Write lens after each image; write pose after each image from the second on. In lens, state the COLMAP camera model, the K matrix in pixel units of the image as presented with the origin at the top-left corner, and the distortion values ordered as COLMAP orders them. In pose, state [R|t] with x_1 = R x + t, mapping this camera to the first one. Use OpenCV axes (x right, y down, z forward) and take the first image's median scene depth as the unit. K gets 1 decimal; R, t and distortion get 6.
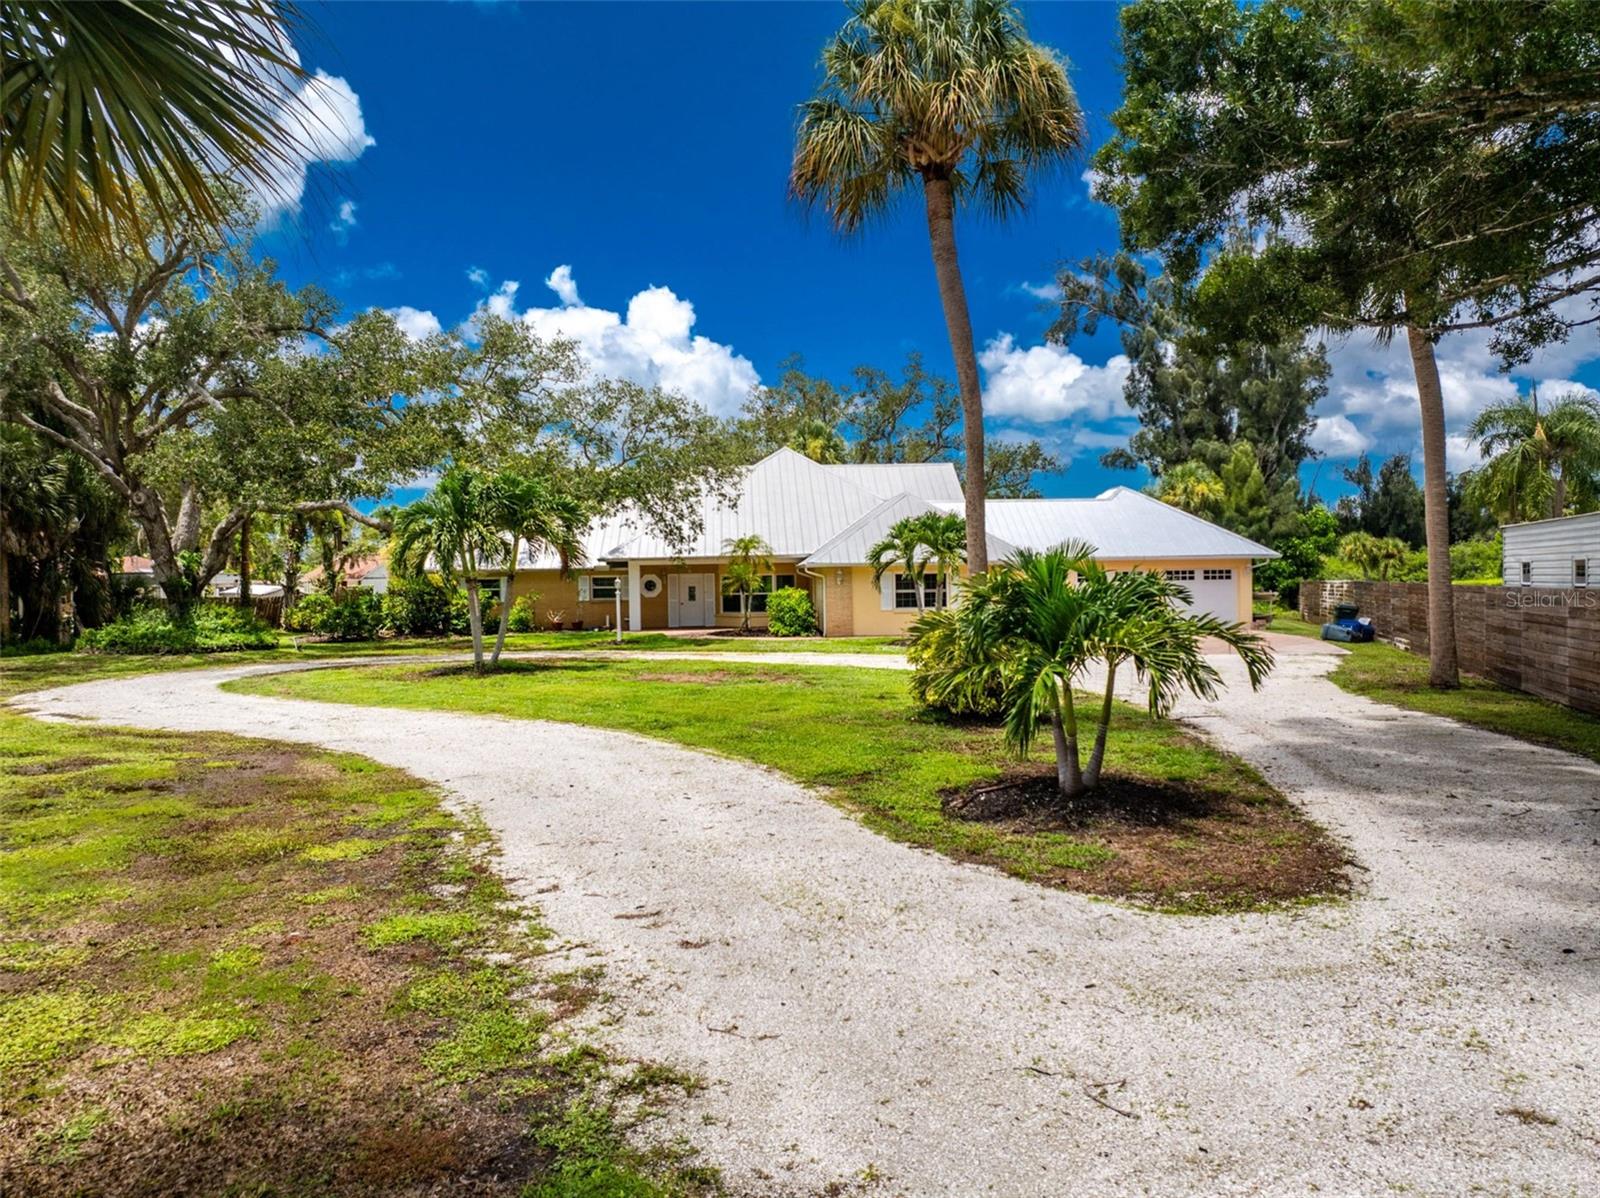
lens RADIAL K [[1178.1, 0, 776.6], [0, 1178.1, 583.9], [0, 0, 1]] dist [-0.051697, 0.023950]
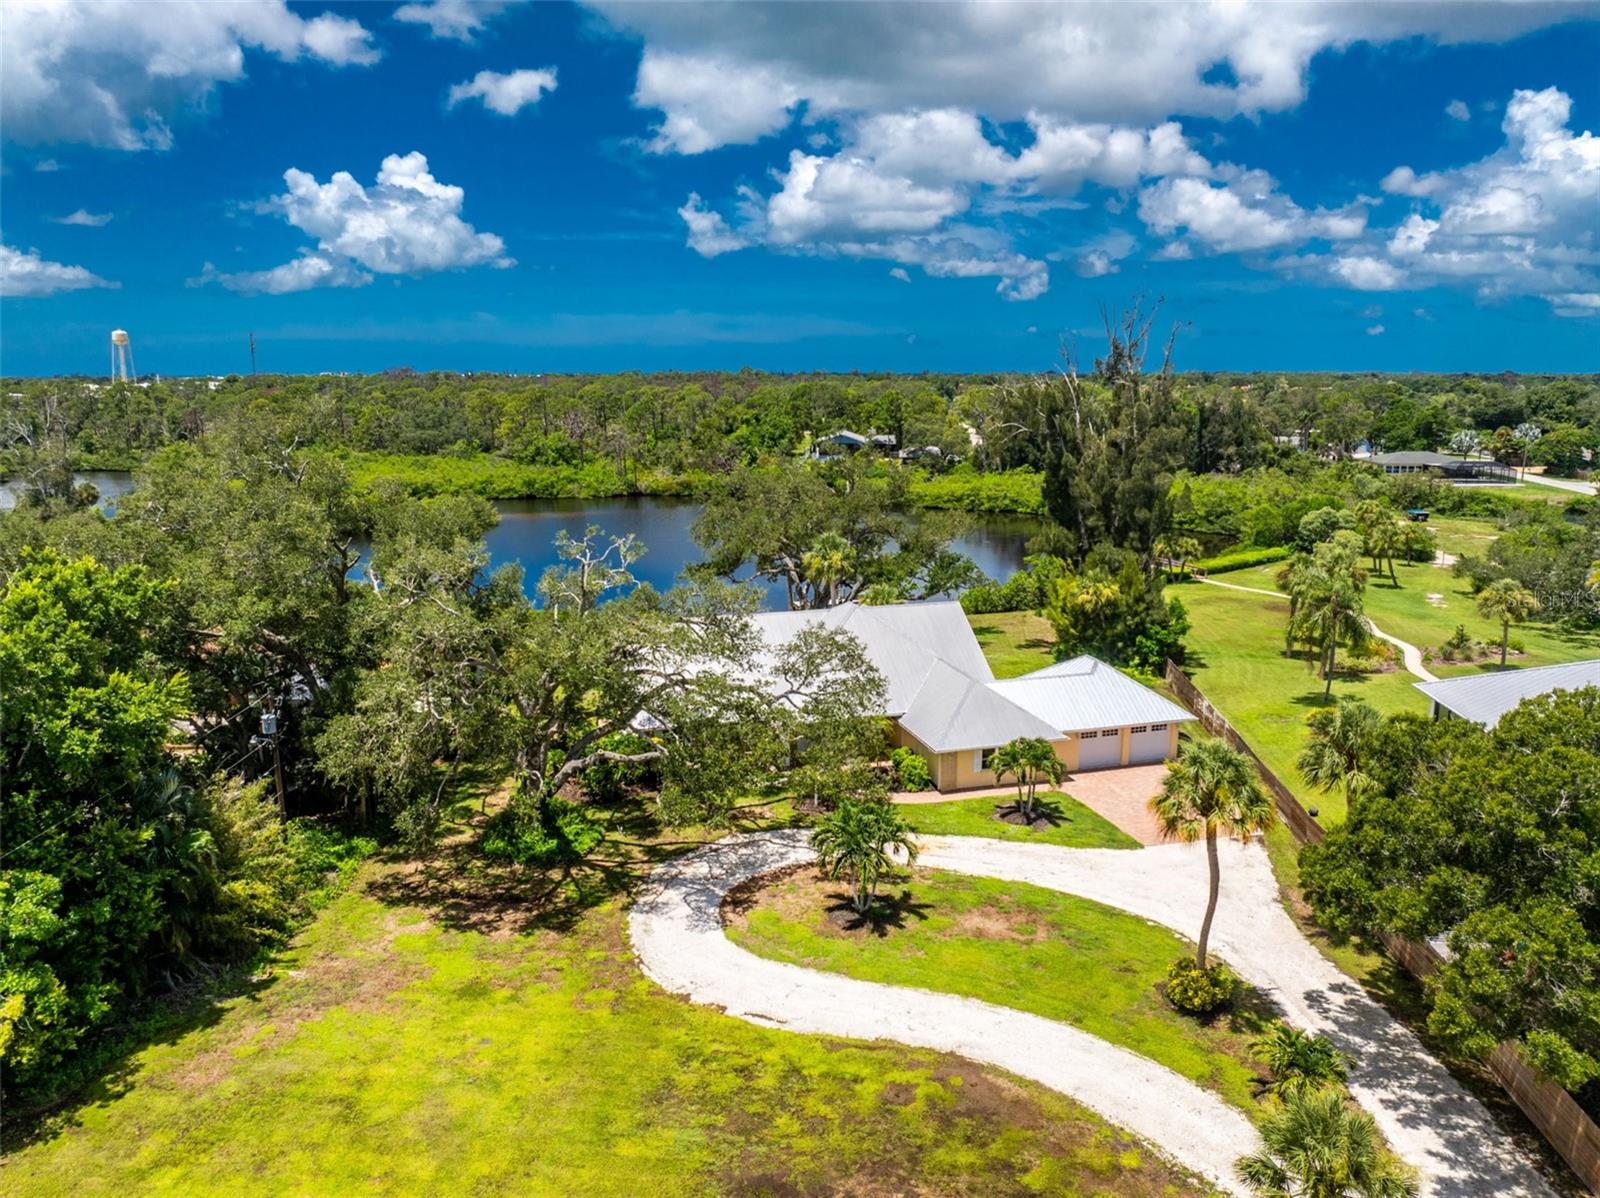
lens RADIAL K [[1178.1, 0, 785.8], [0, 1178.1, 587.3], [0, 0, 1]] dist [-0.051697, 0.023950]
pose [[0.975179, -0.030872, 0.219254, -0.311538], [-0.006589, 0.985747, 0.168103, -0.306634], [-0.221319, -0.165375, 0.961077, -0.266720]]
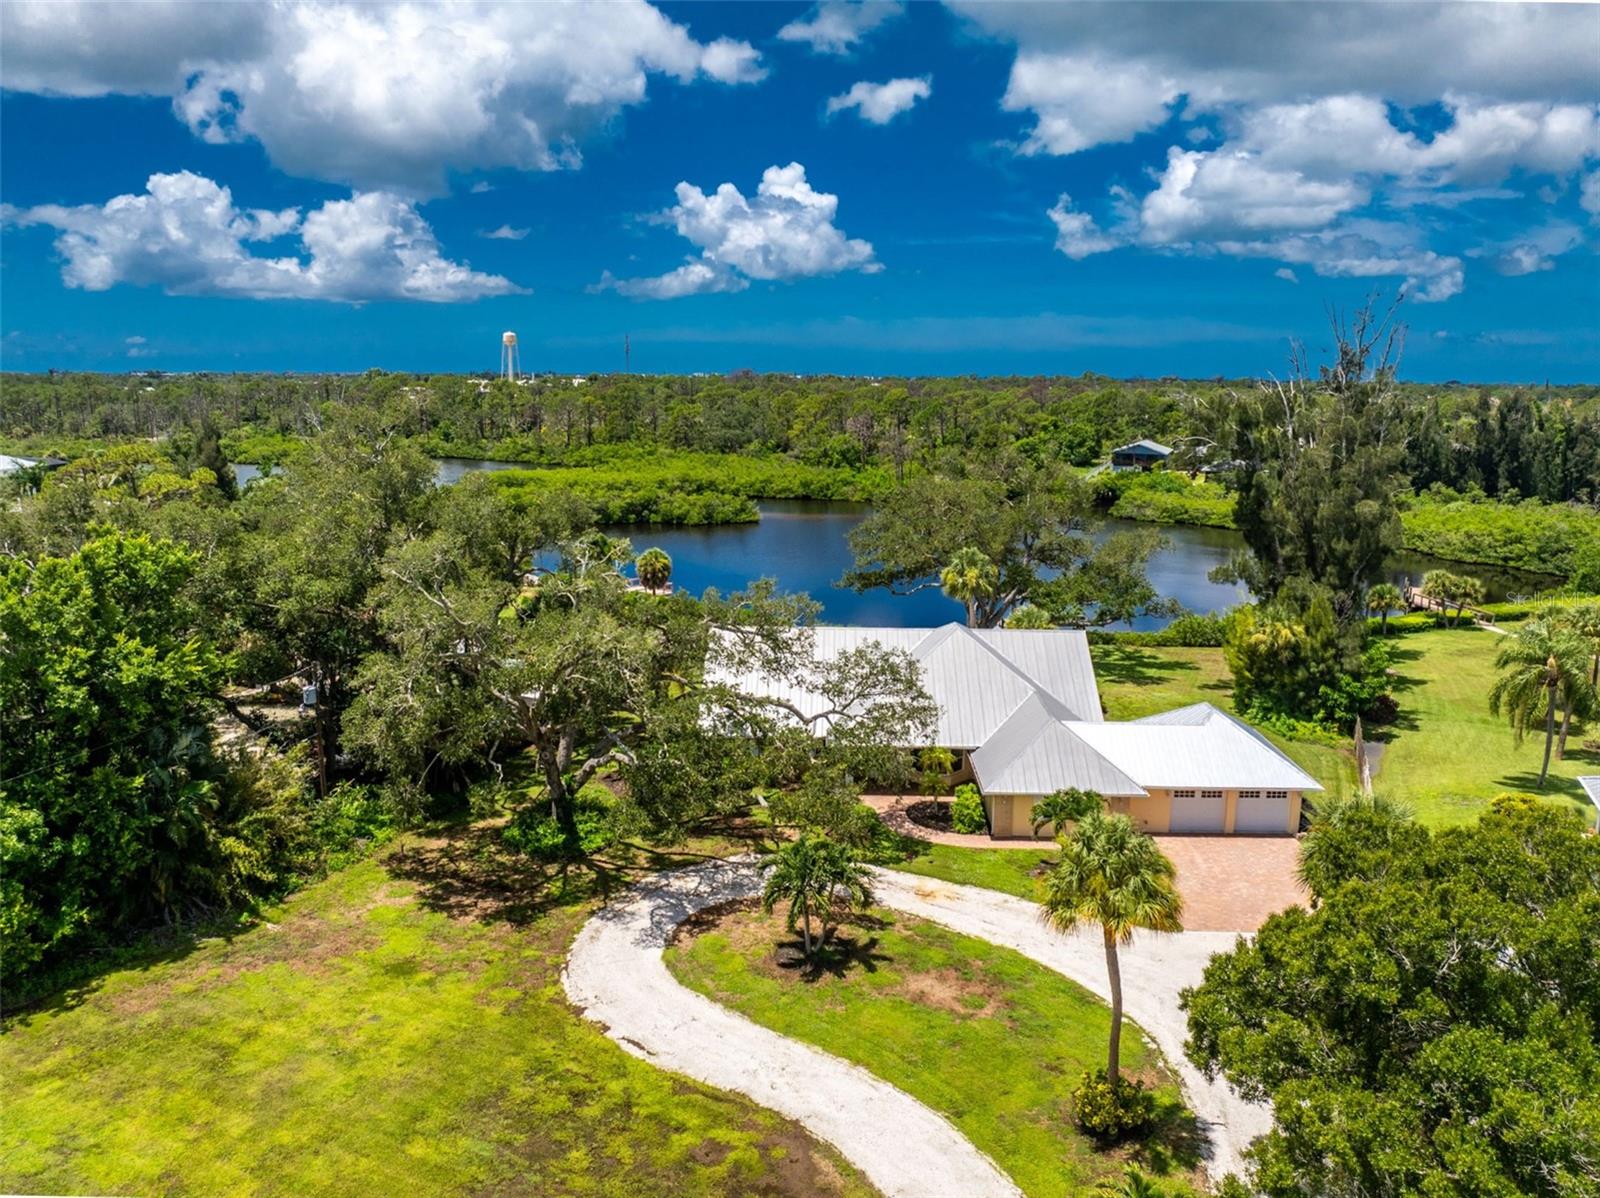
lens RADIAL K [[1178.1, 0, 762.3], [0, 1178.1, 569.8], [0, 0, 1]] dist [-0.051697, 0.023950]
pose [[0.995153, 0.032901, -0.092673, -0.073899], [-0.018214, 0.987733, 0.155084, -0.312583], [0.096639, -0.152644, 0.983545, -0.250637]]
